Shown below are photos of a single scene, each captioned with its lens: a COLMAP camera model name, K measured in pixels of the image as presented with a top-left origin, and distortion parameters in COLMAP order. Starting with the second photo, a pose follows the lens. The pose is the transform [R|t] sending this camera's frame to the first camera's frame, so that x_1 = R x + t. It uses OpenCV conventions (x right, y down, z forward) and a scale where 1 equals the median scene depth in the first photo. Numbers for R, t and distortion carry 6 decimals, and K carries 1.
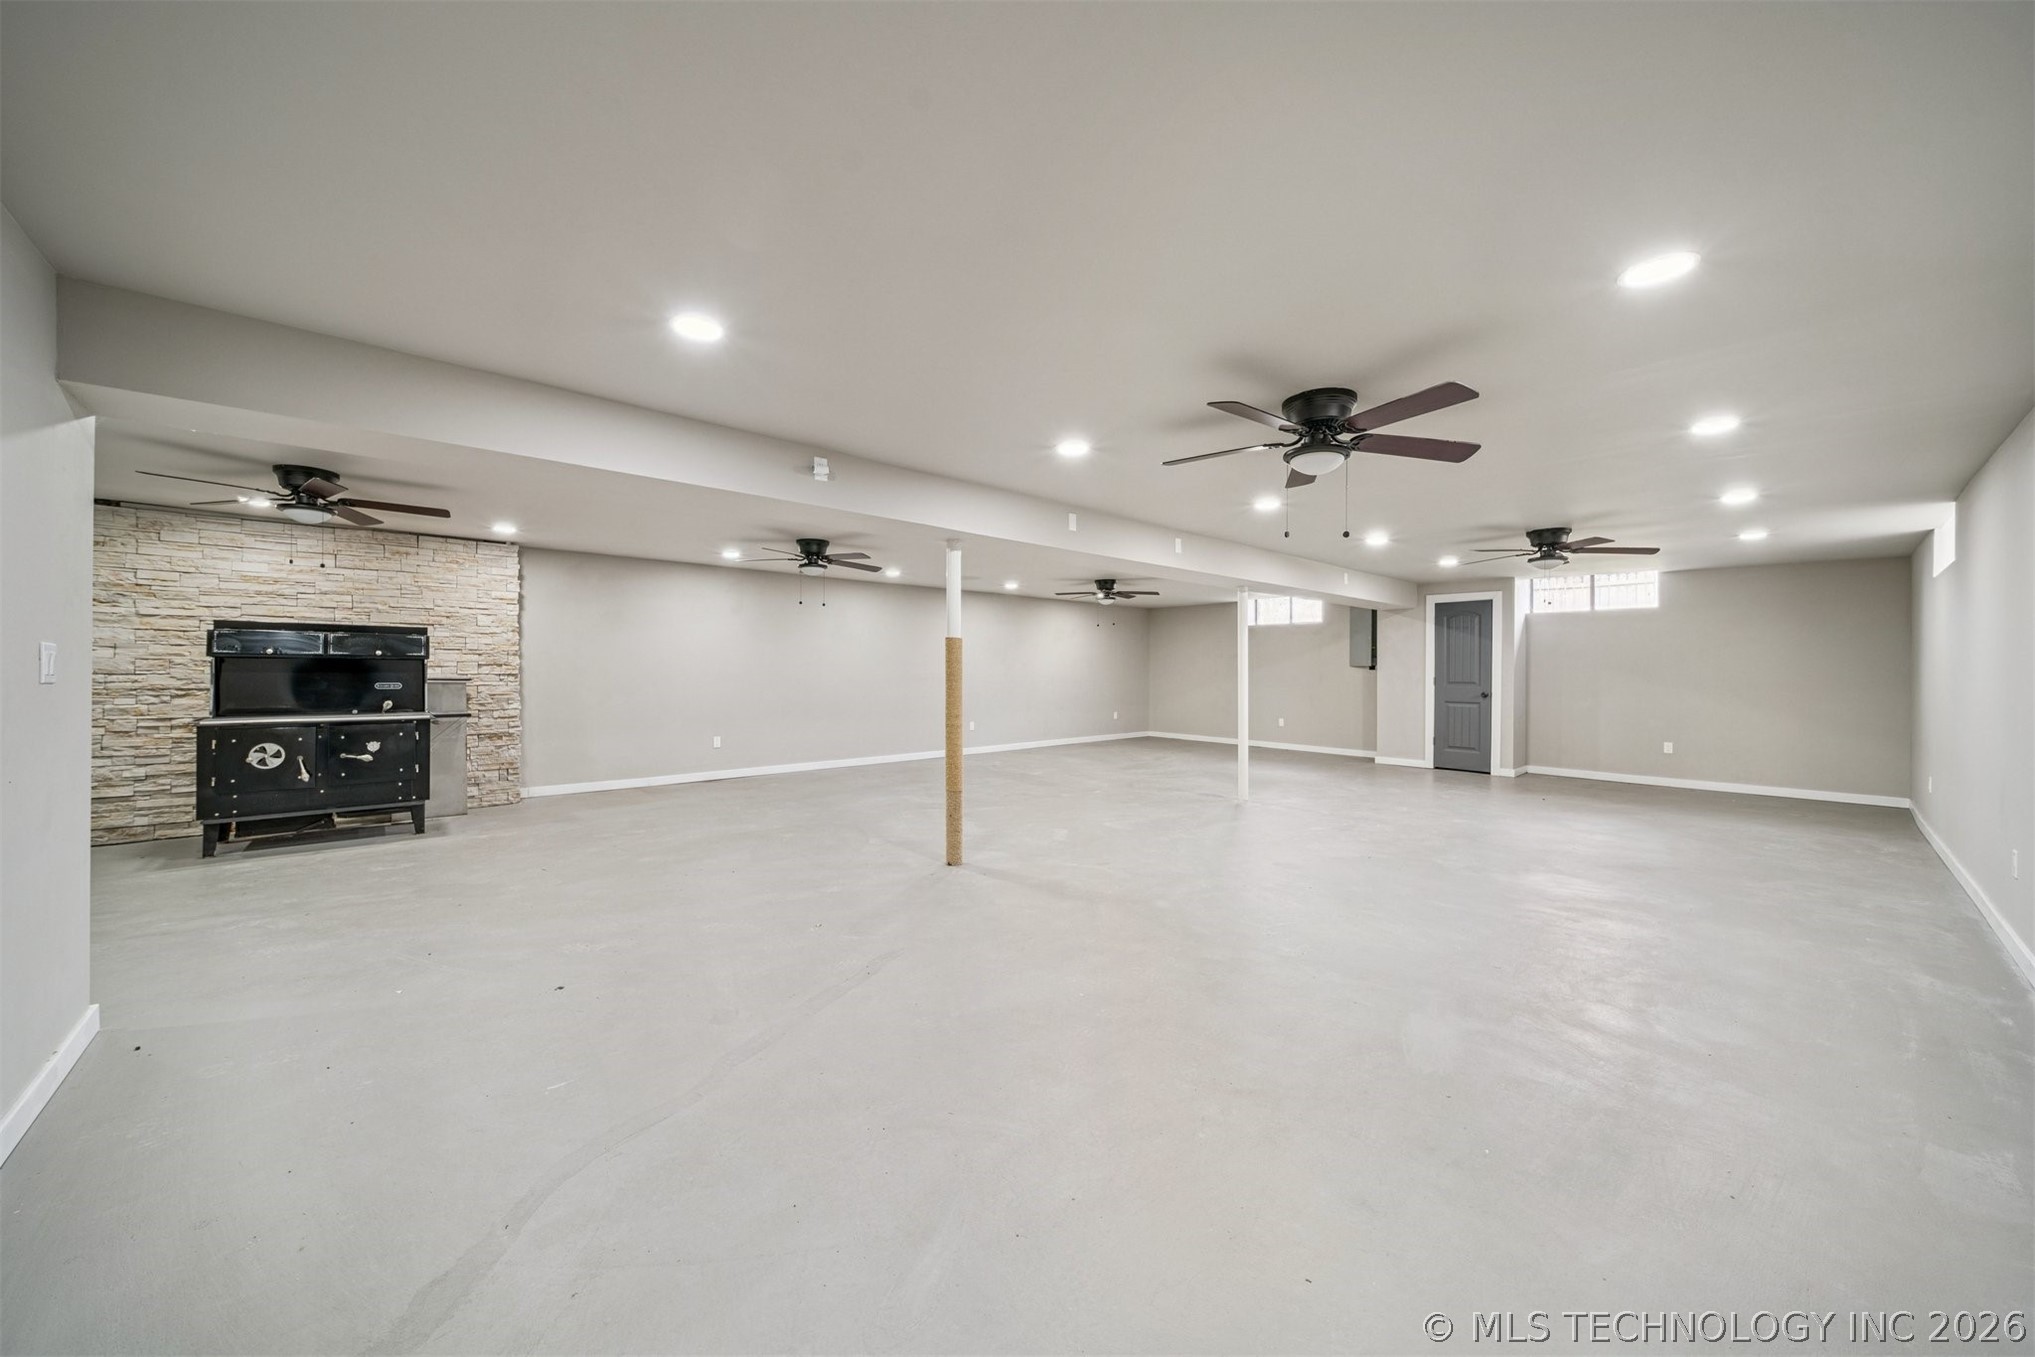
lens RADIAL K [[715.3, 0, 1001.7], [0, 715.3, 665.7], [0, 0, 1]] dist [0.000418, -0.000091]
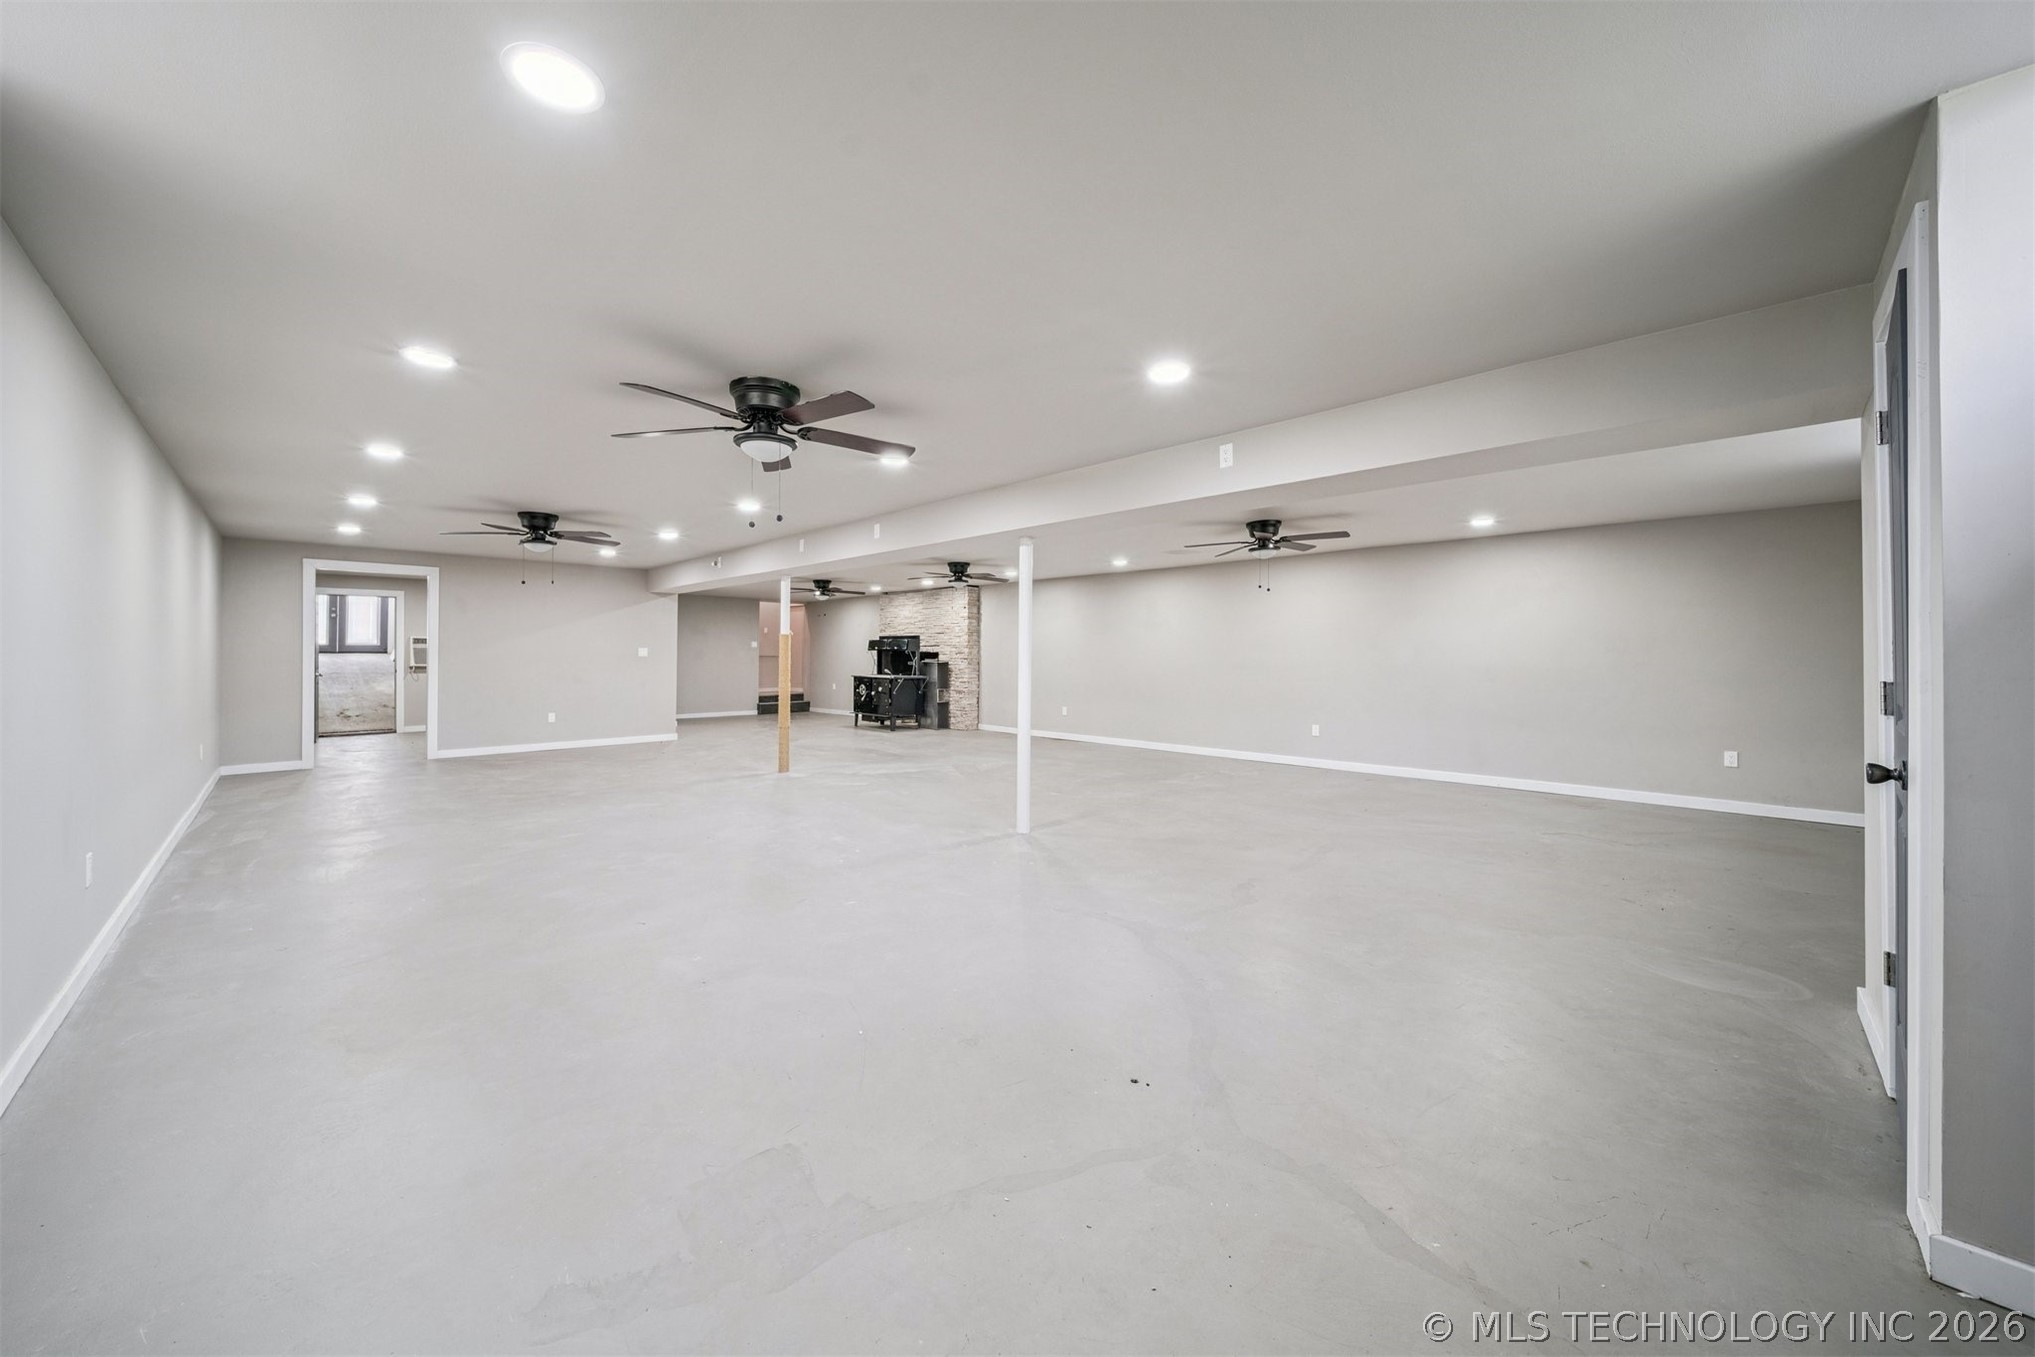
lens RADIAL K [[715.3, 0, 1001.7], [0, 715.3, 665.7], [0, 0, 1]] dist [0.000418, -0.000091]
pose [[0.059301, 0.008123, -0.998207, 1.236362], [0.000393, 0.999967, 0.008161, 0.017045], [0.998240, -0.000876, 0.059296, 1.079468]]
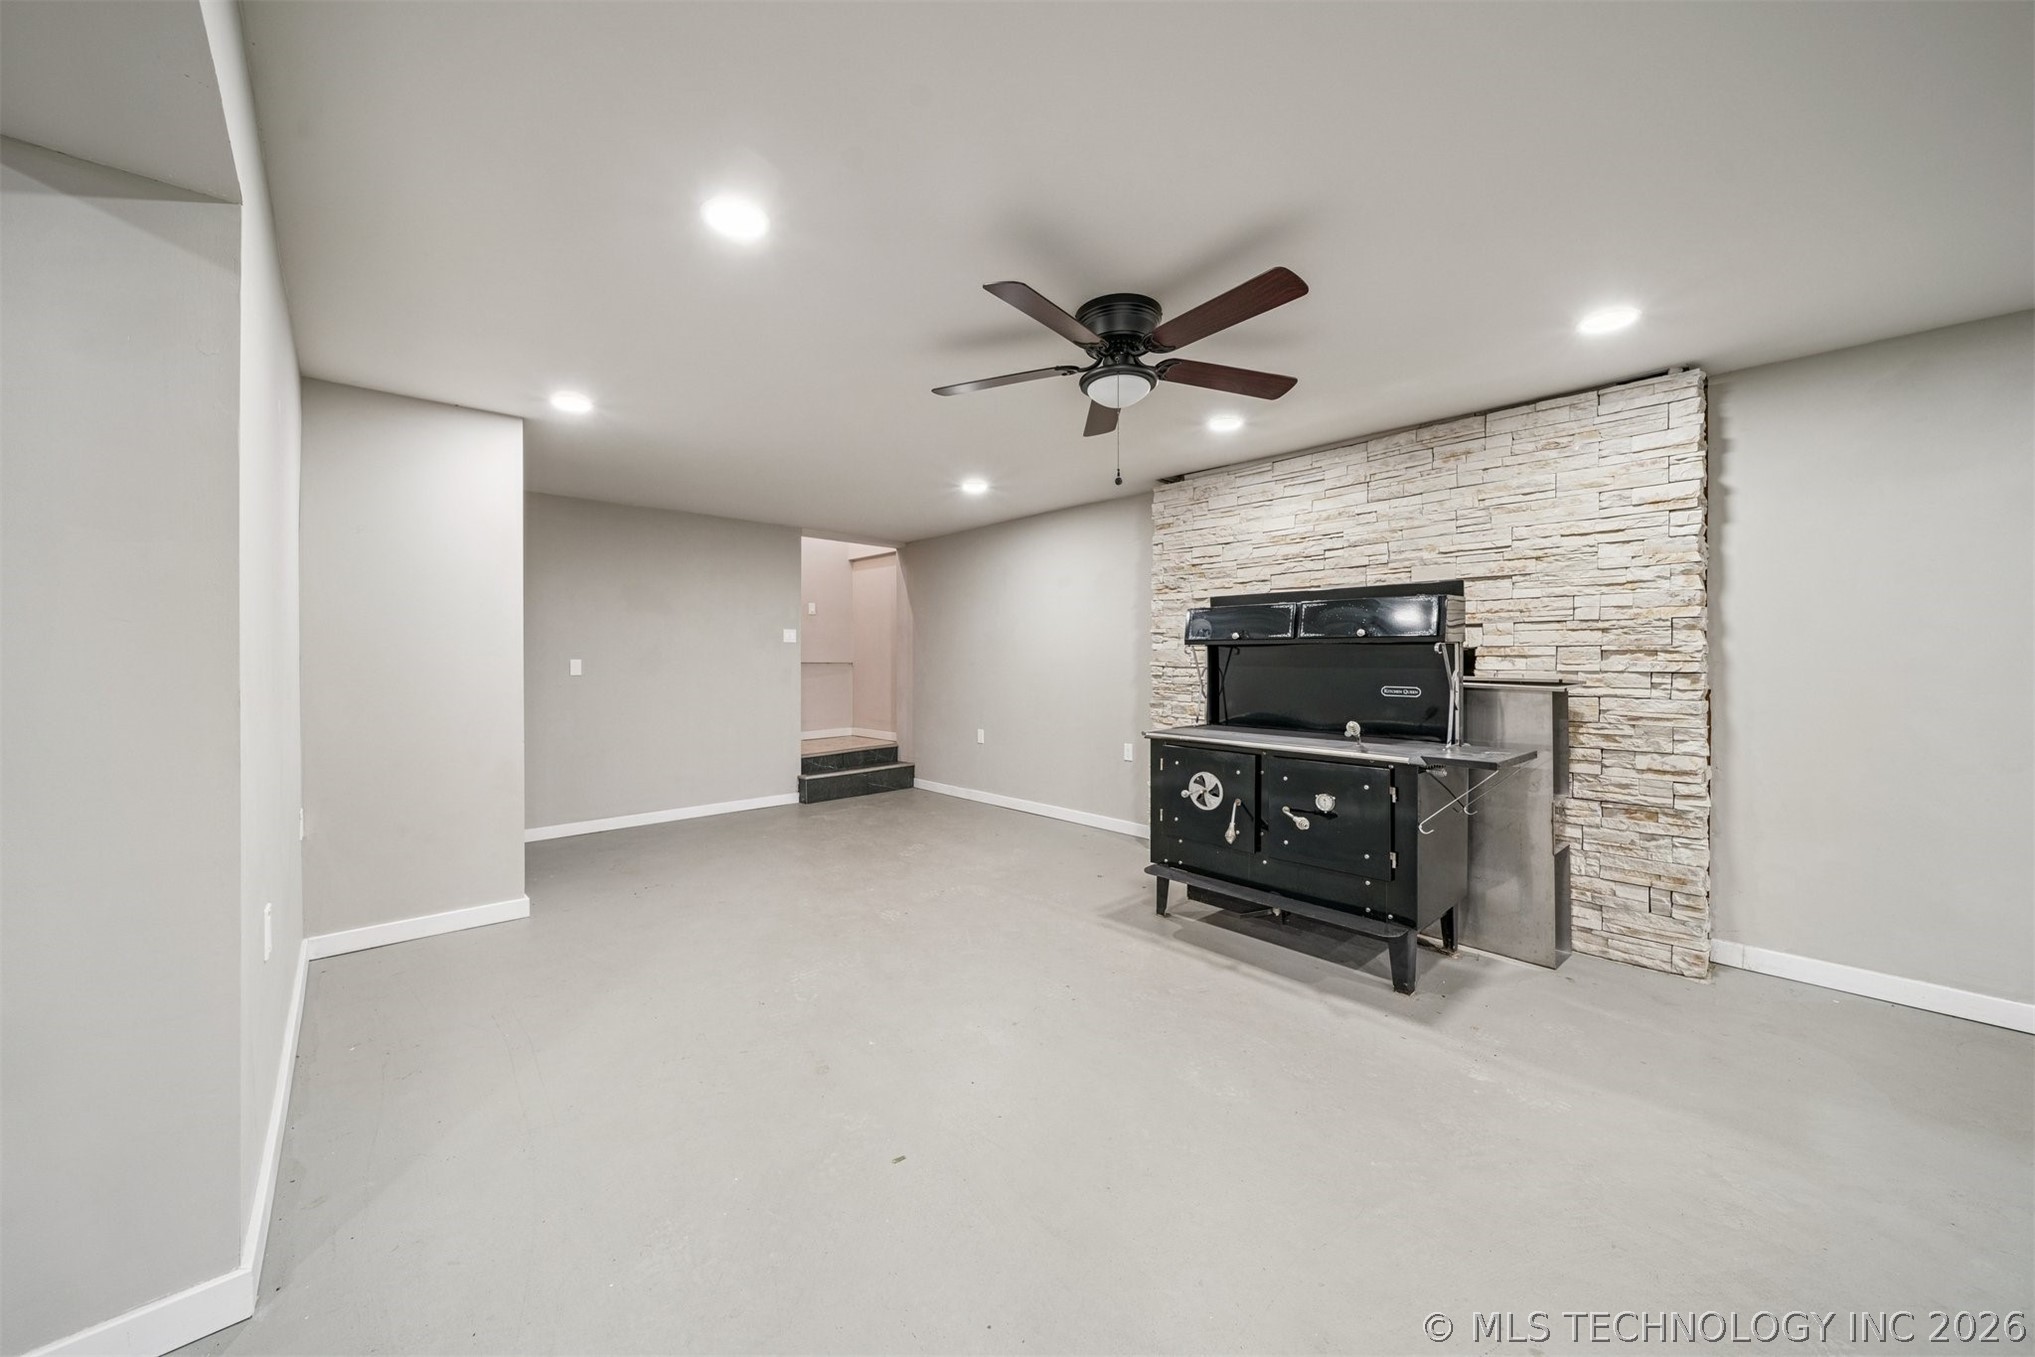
lens RADIAL K [[715.3, 0, 1001.7], [0, 715.3, 665.7], [0, 0, 1]] dist [0.000418, -0.000091]
pose [[0.025765, 0.002584, -0.999665, -0.291812], [0.003578, 0.999990, 0.002677, 0.005247], [0.999662, -0.003646, 0.025755, 0.636188]]
